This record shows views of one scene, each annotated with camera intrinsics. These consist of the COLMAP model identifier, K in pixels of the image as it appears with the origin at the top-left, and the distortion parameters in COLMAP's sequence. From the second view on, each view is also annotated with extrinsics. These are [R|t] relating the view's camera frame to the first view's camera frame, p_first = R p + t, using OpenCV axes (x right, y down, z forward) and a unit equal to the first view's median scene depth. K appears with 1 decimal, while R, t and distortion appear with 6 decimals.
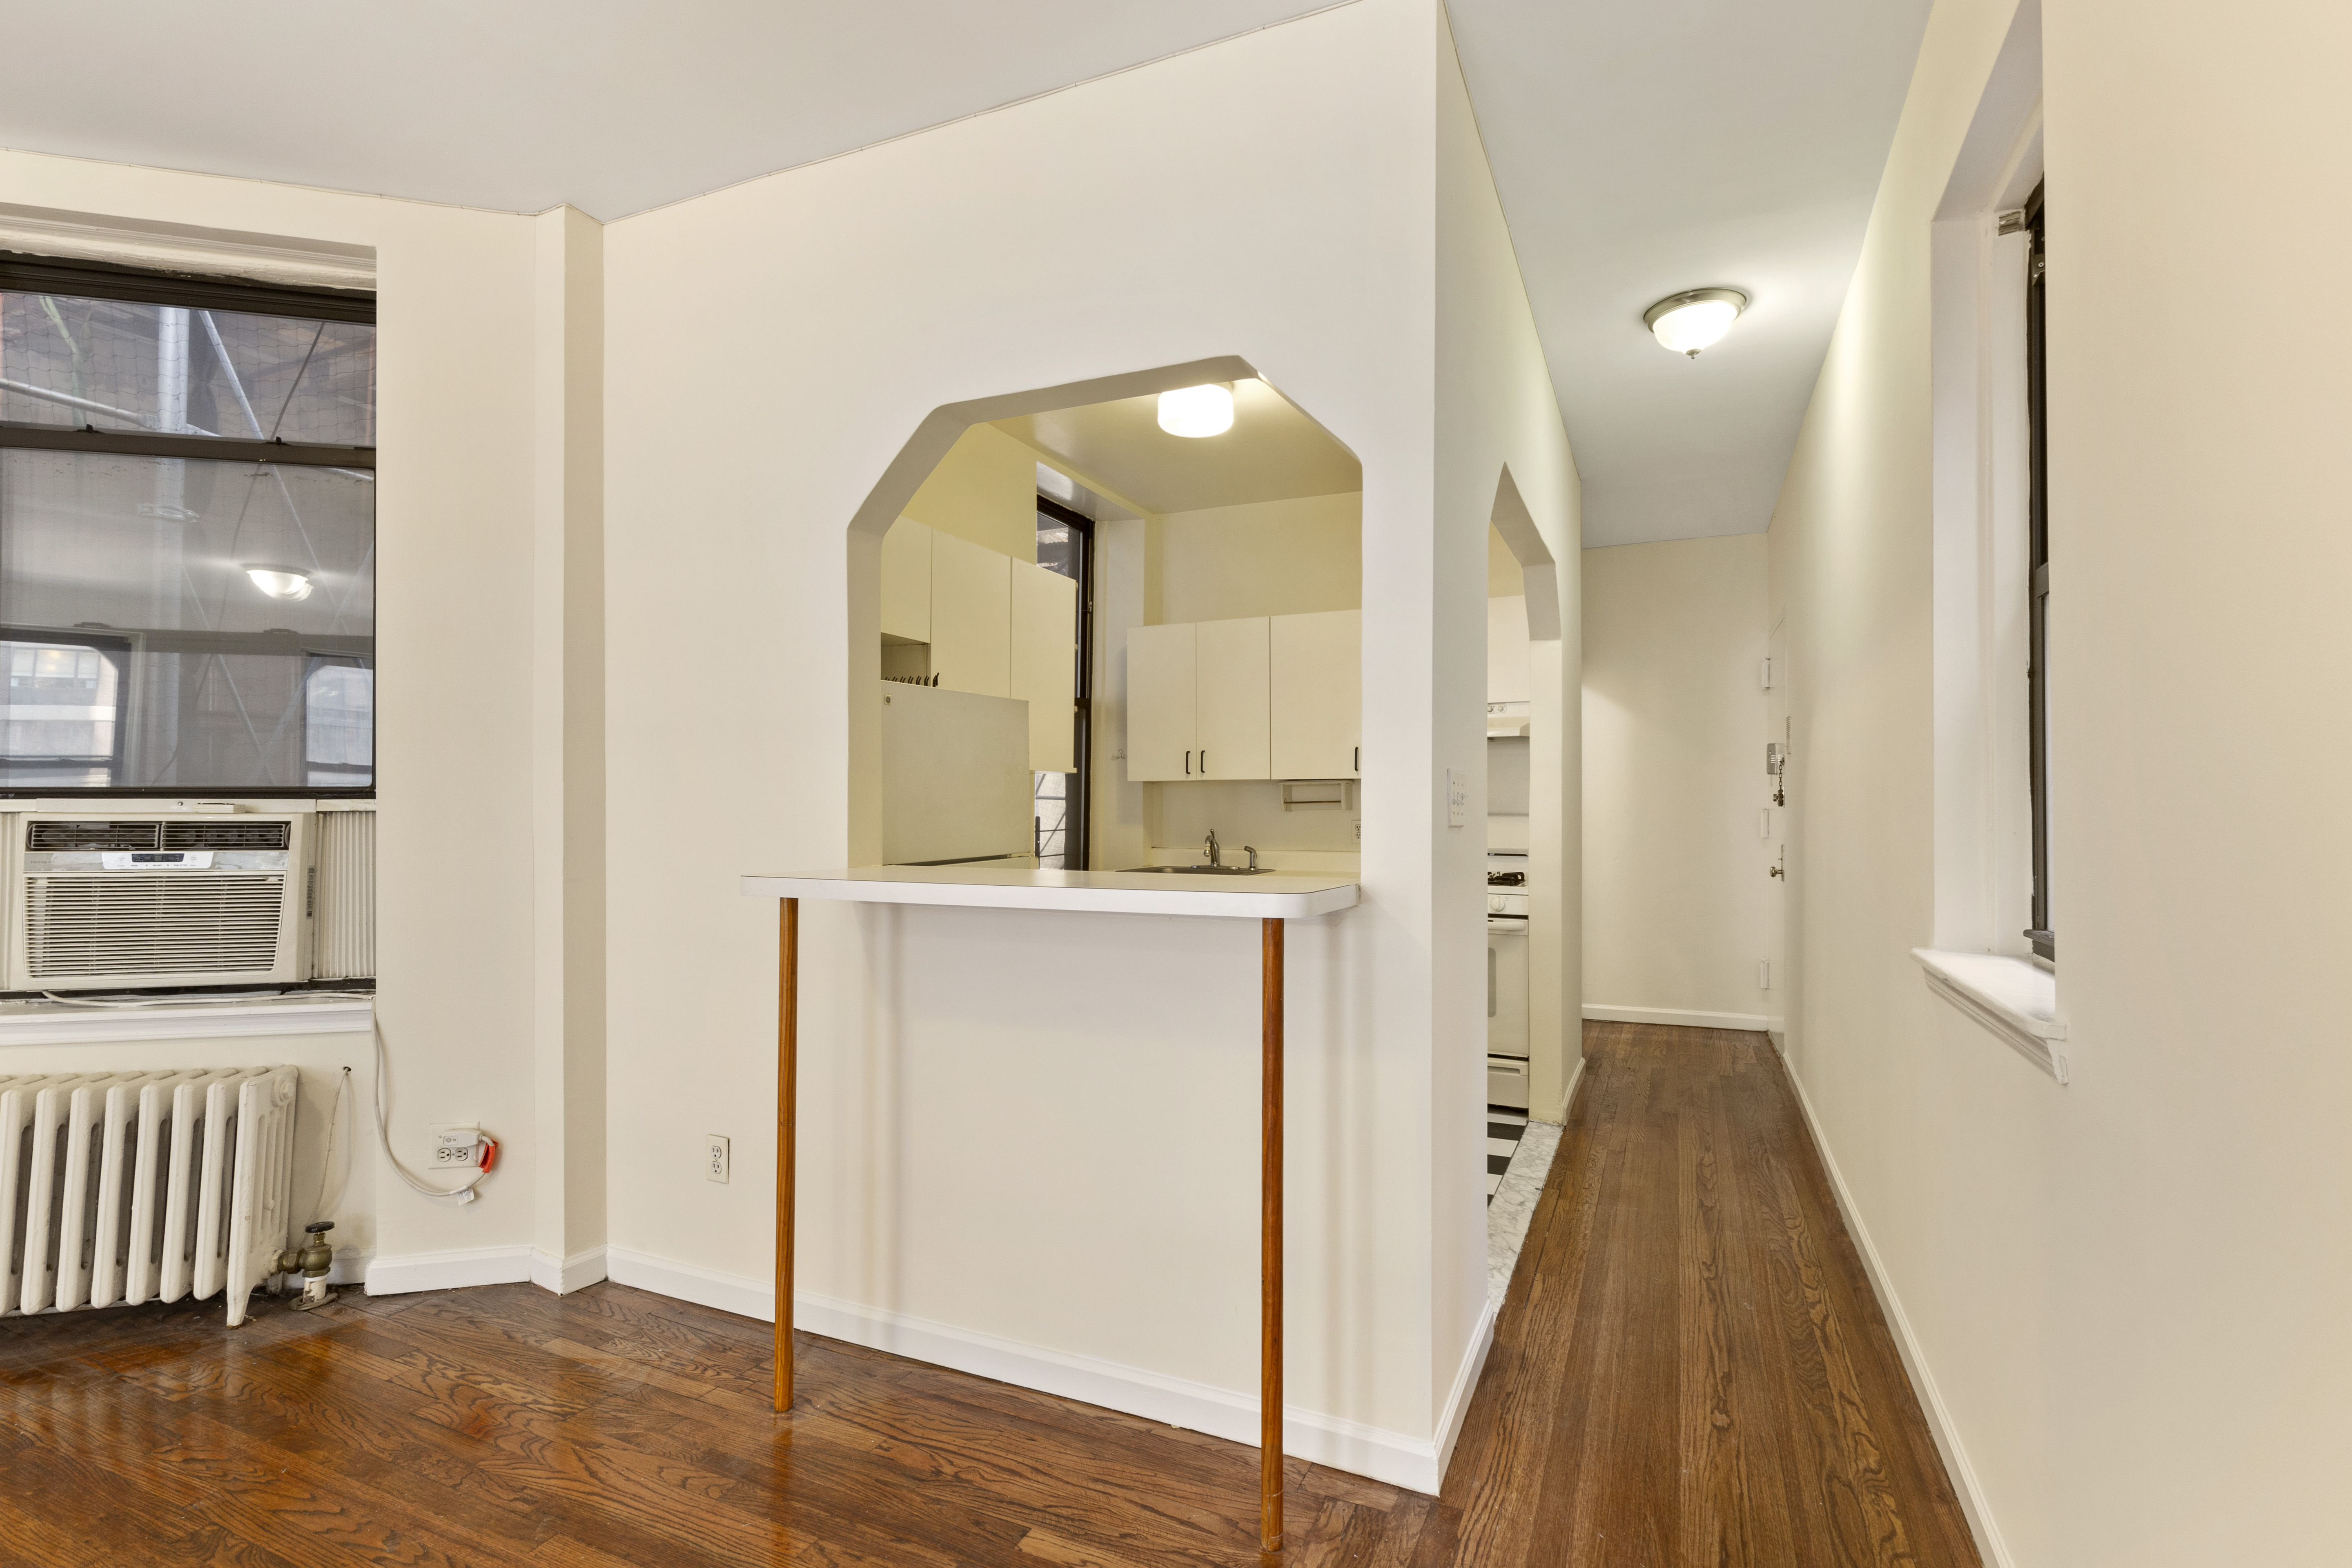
lens RADIAL K [[1078.2, 0, 1182.2], [0, 1078.2, 804.2], [0, 0, 1]] dist [0.000219, -0.000385]
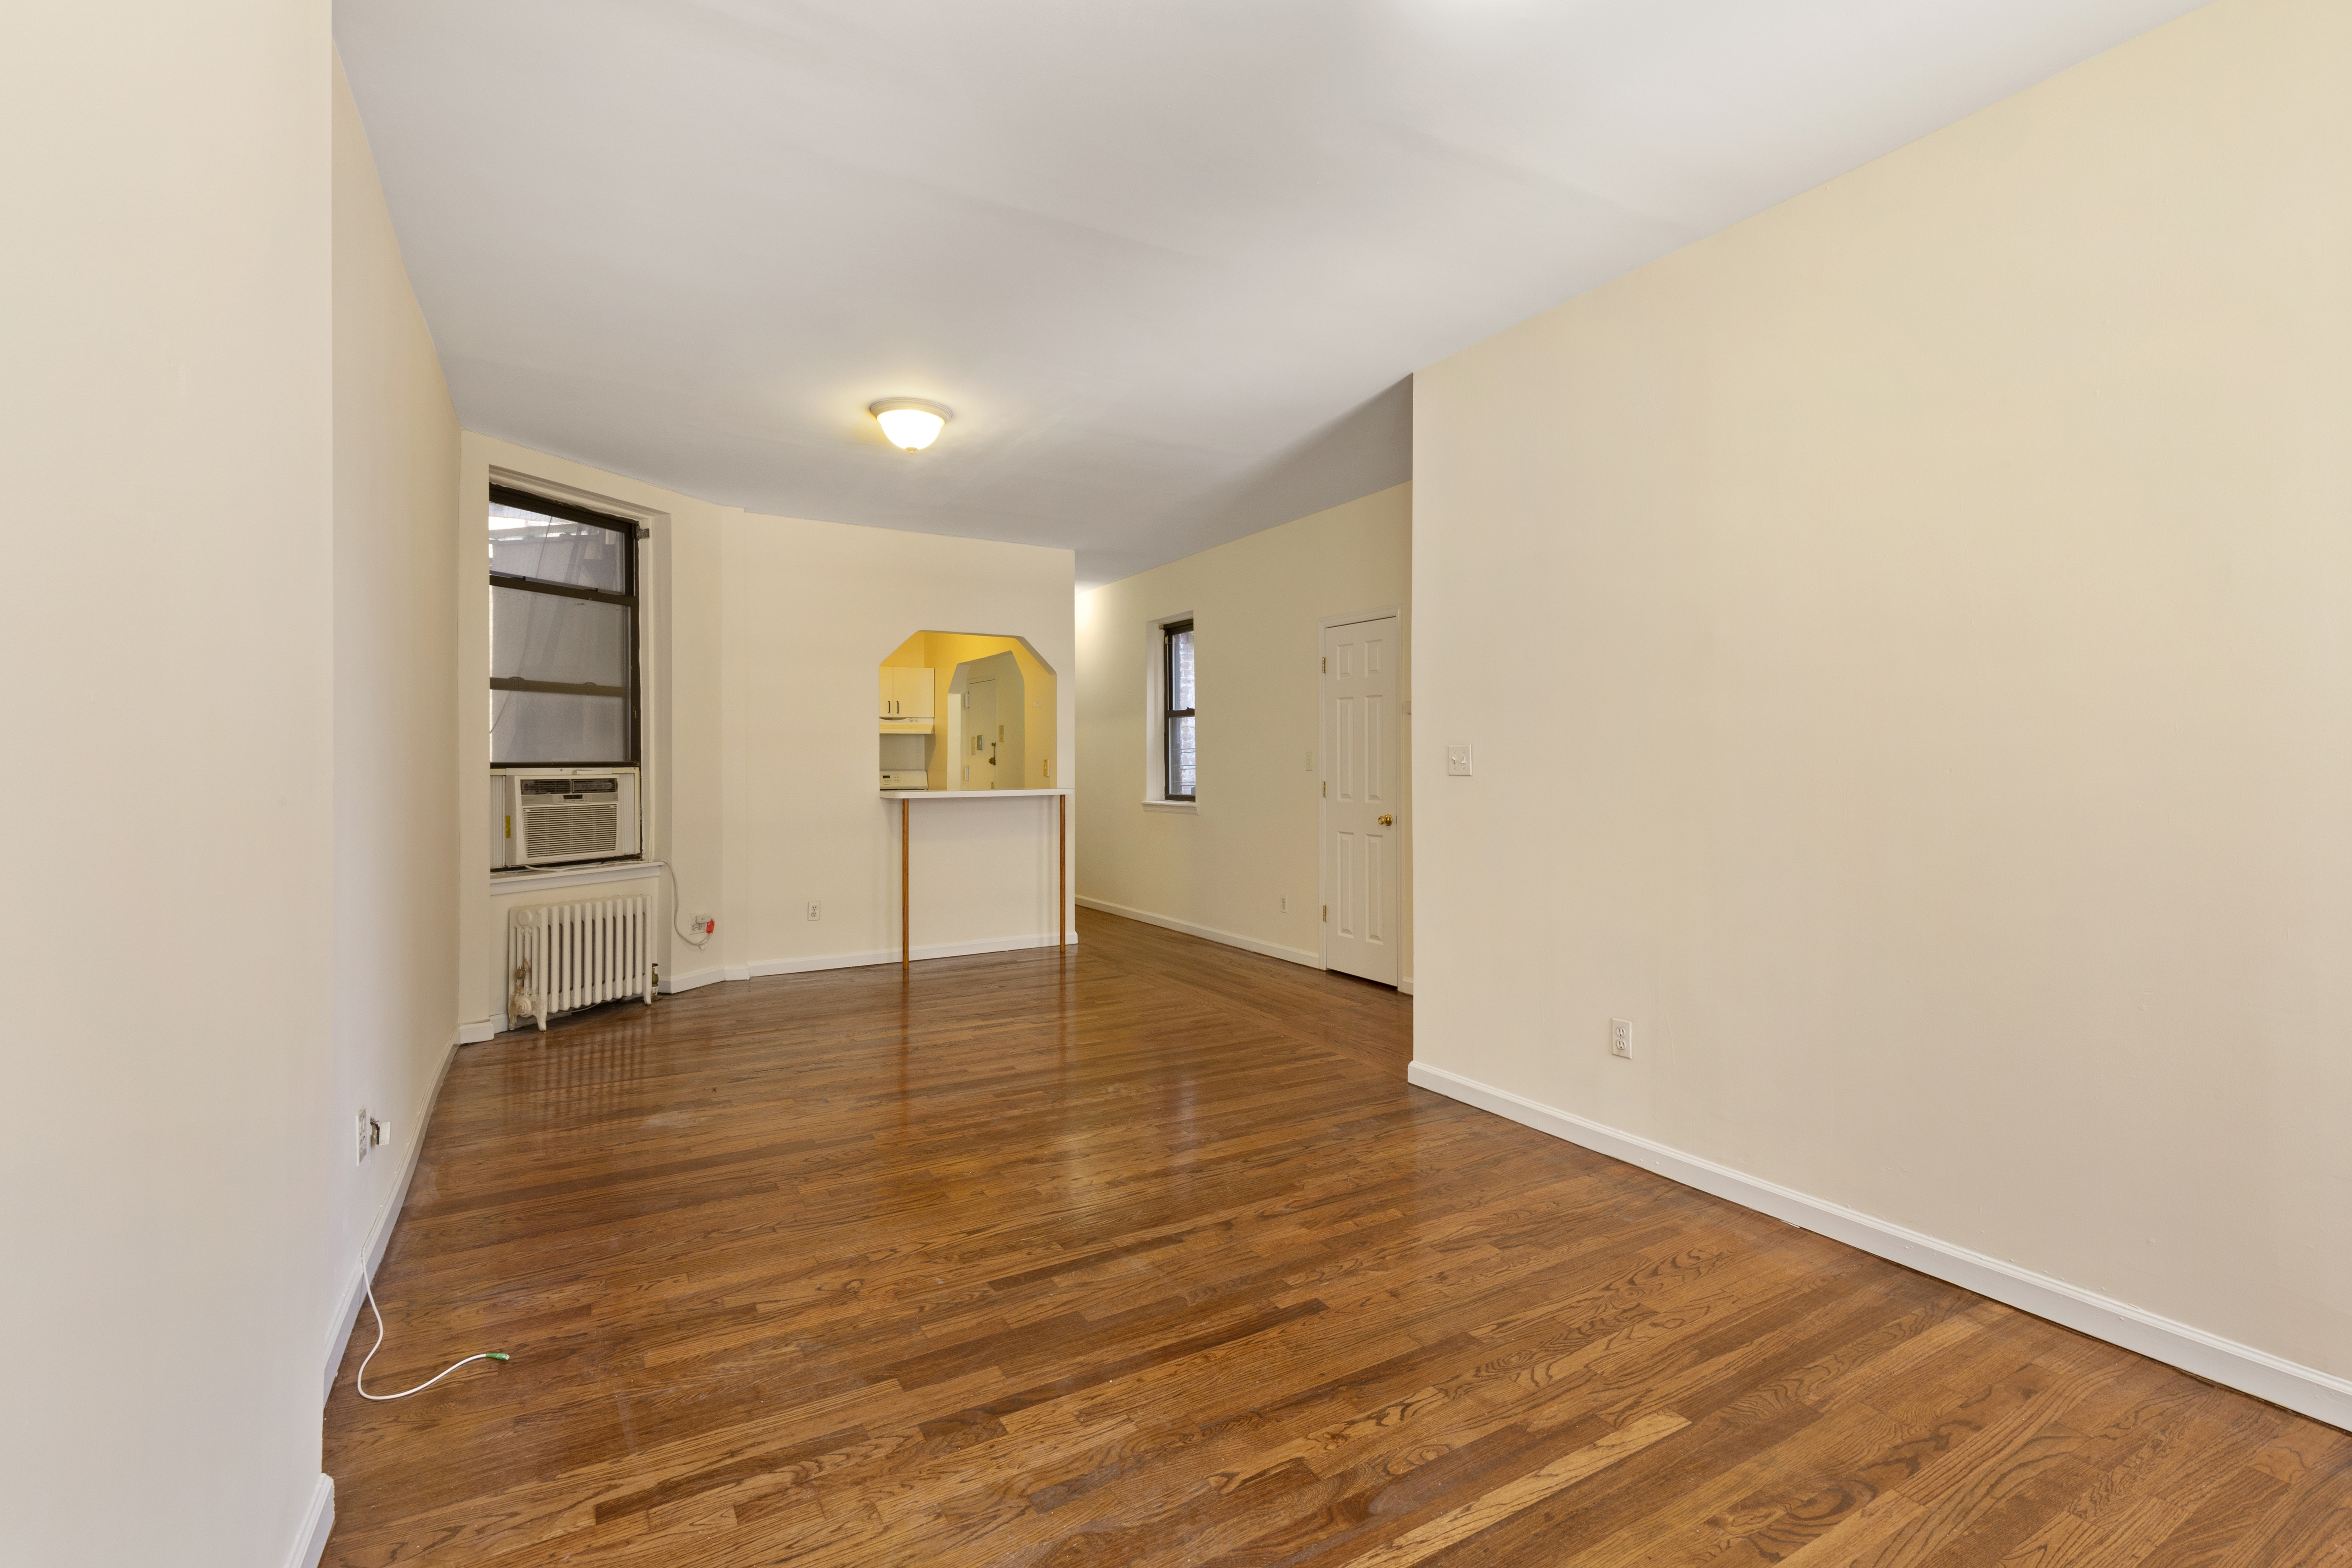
lens RADIAL K [[1078.2, 0, 1176.2], [0, 1078.2, 772.9], [0, 0, 1]] dist [0.000219, -0.000385]
pose [[0.579568, -0.013275, 0.814816, -2.062918], [0.002874, 0.999894, 0.014246, -0.022897], [-0.814919, -0.005915, 0.579545, -1.171107]]
